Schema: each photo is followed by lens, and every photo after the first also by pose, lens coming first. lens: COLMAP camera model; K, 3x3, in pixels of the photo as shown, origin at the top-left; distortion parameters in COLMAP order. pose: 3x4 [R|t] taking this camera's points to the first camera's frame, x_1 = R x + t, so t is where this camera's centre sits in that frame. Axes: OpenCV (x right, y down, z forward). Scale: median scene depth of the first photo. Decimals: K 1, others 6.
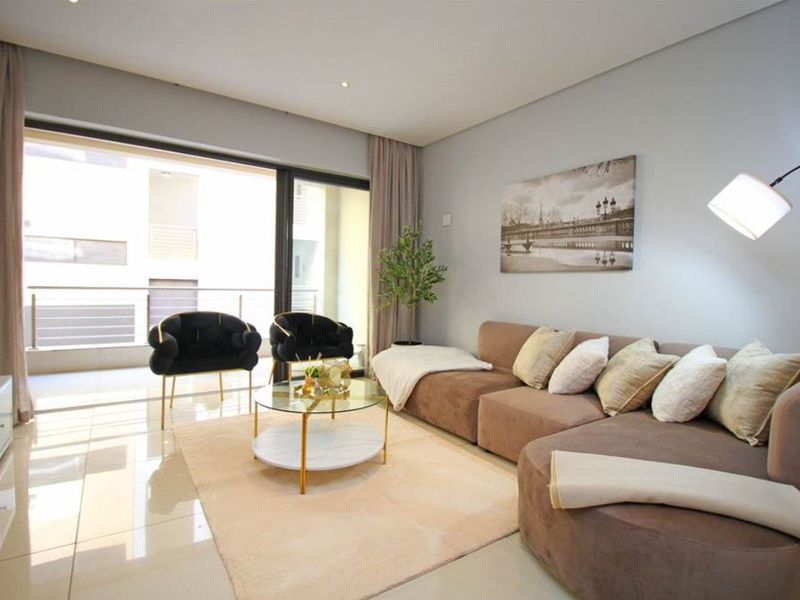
lens RADIAL K [[420.6, 0, 401.5], [0, 420.6, 296.7], [0, 0, 1]] dist [-0.000498, -0.000646]
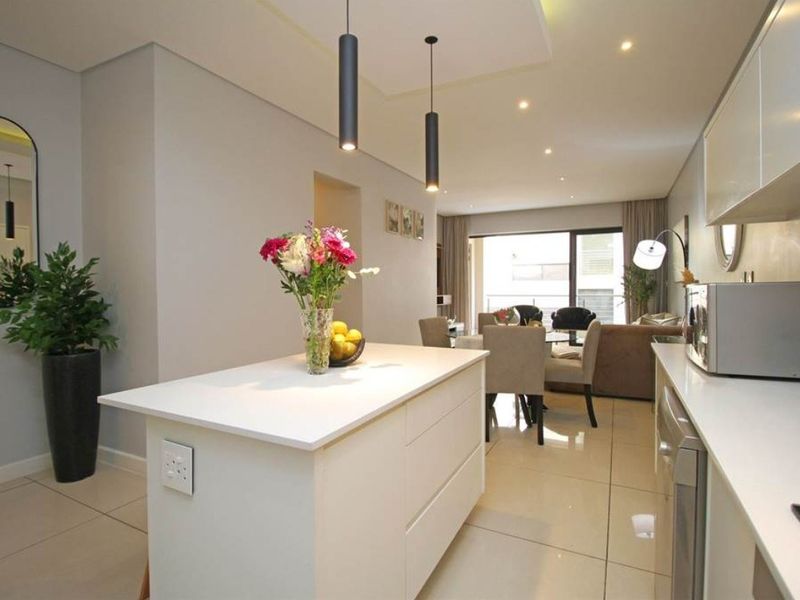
lens RADIAL K [[420.6, 0, 401.5], [0, 420.6, 296.7], [0, 0, 1]] dist [-0.000498, -0.000646]
pose [[0.478514, -0.008586, -0.878038, 0.975712], [-0.007920, 0.999869, -0.014093, 0.021668], [0.878044, 0.013698, 0.478383, -0.560540]]
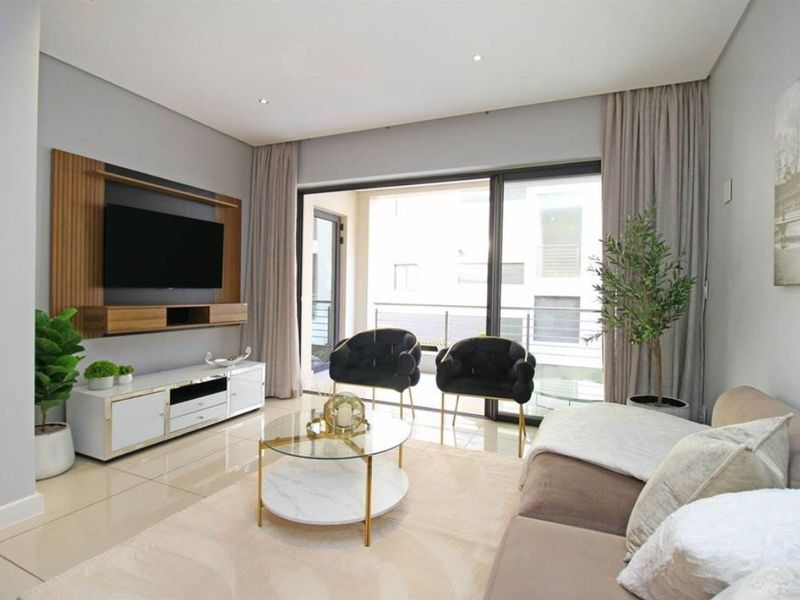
lens RADIAL K [[420.6, 0, 401.5], [0, 420.6, 296.7], [0, 0, 1]] dist [-0.000498, -0.000646]
pose [[0.527871, -0.000706, -0.849324, 0.355731], [-0.031541, 0.999294, -0.020433, -0.020292], [0.848739, 0.037575, 0.527476, 0.354978]]
